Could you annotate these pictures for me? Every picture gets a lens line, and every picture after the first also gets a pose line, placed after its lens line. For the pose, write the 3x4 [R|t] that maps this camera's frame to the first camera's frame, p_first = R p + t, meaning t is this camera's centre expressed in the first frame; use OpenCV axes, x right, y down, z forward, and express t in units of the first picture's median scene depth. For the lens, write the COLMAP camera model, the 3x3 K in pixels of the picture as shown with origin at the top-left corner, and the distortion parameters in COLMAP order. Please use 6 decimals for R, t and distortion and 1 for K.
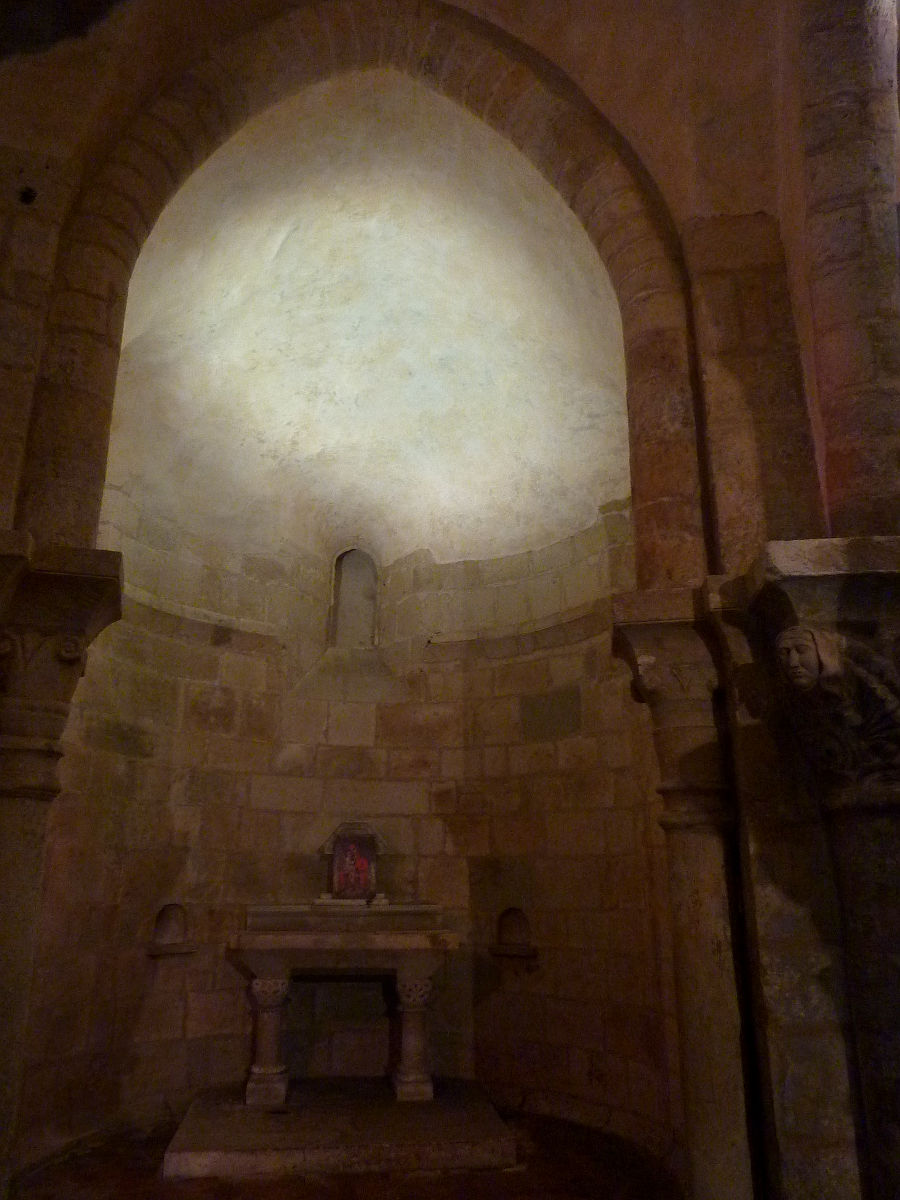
lens RADIAL K [[876.4, 0, 450.0], [0, 876.4, 600.0], [0, 0, 1]] dist [-0.032662, -0.007210]
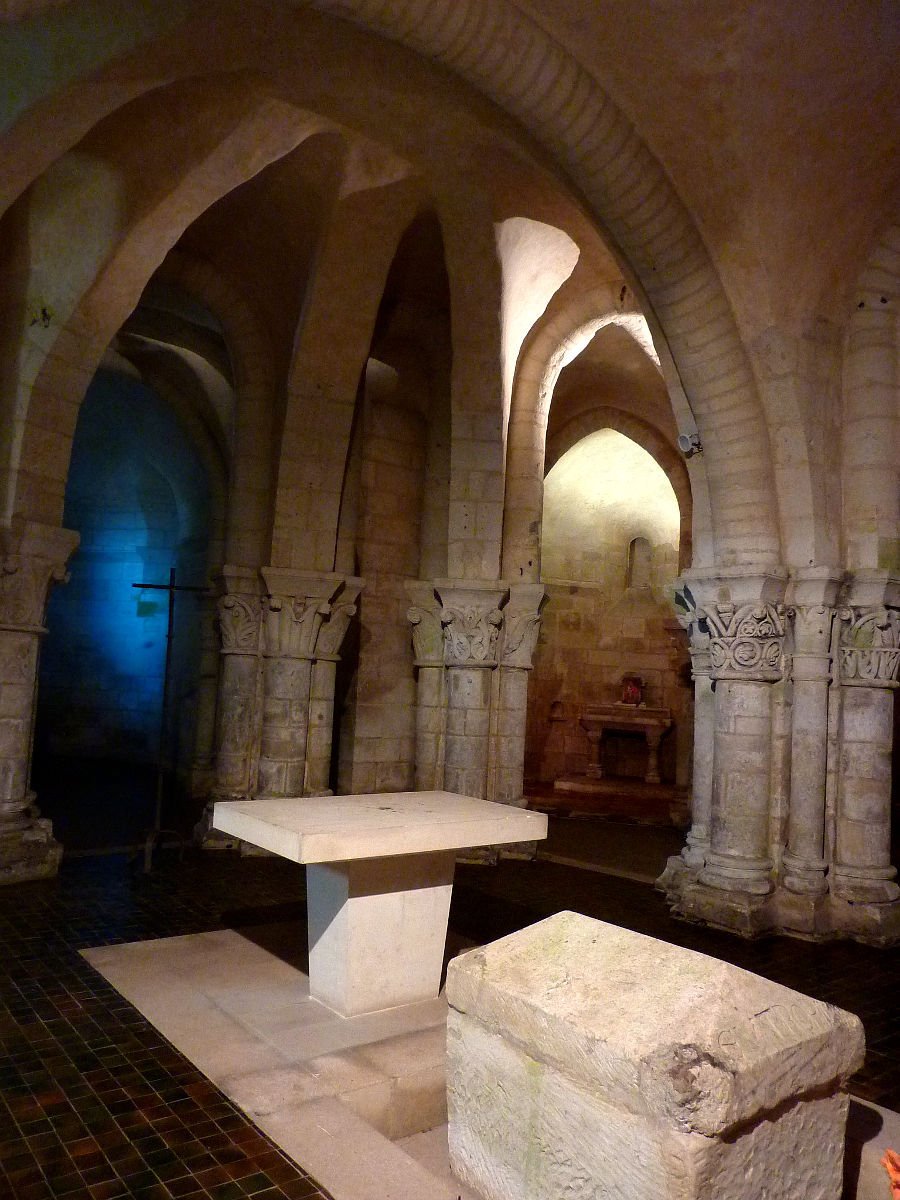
lens RADIAL K [[876.4, 0, 450.0], [0, 876.4, 600.0], [0, 0, 1]] dist [-0.032662, -0.007210]
pose [[0.898919, 0.012639, -0.437932, 0.451470], [0.076922, 0.979503, 0.186163, -0.385187], [0.431309, -0.201032, 0.879522, -1.158826]]
